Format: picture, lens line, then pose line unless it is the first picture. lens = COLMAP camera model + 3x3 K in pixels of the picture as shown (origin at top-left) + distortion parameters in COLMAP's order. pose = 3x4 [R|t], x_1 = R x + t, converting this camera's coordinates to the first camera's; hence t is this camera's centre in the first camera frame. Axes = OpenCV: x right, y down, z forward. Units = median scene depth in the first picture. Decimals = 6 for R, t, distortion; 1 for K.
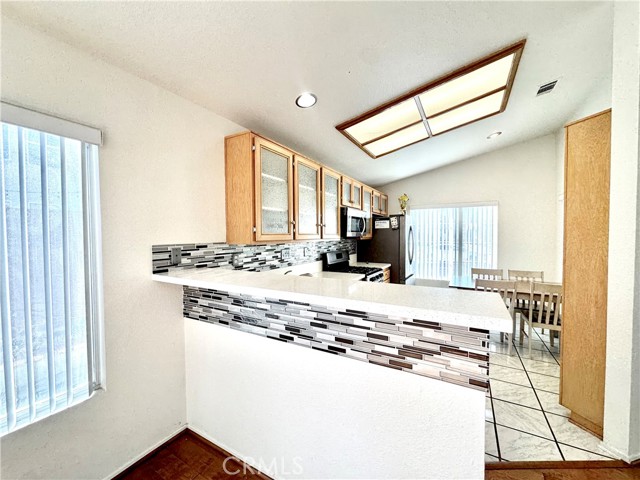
lens RADIAL K [[256.5, 0, 321.1], [0, 256.5, 238.3], [0, 0, 1]] dist [-0.010386, 0.001297]
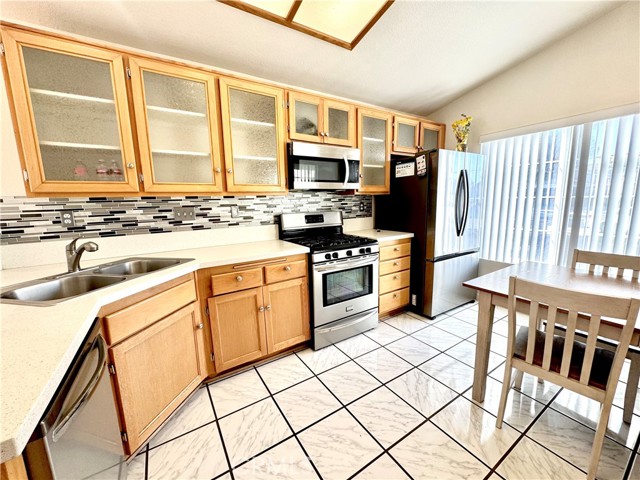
lens RADIAL K [[256.5, 0, 321.8], [0, 256.5, 242.4], [0, 0, 1]] dist [-0.010386, 0.001297]
pose [[0.883266, 0.056425, -0.465465, 0.546844], [0.013798, 0.989175, 0.146093, 0.039292], [0.468670, -0.135462, 0.872926, 0.513995]]
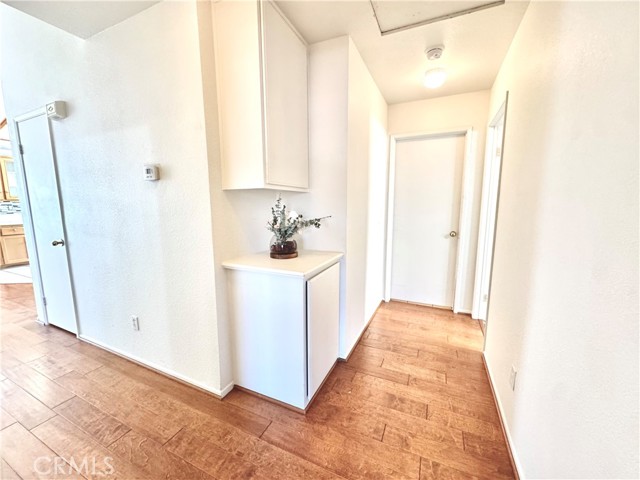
lens RADIAL K [[256.5, 0, 320.5], [0, 256.5, 241.0], [0, 0, 1]] dist [-0.010386, 0.001297]
pose [[0.994904, -0.016595, 0.099452, 2.037551], [0.002988, 0.990783, 0.135428, 0.055357], [-0.100783, -0.134441, 0.985783, -1.030773]]
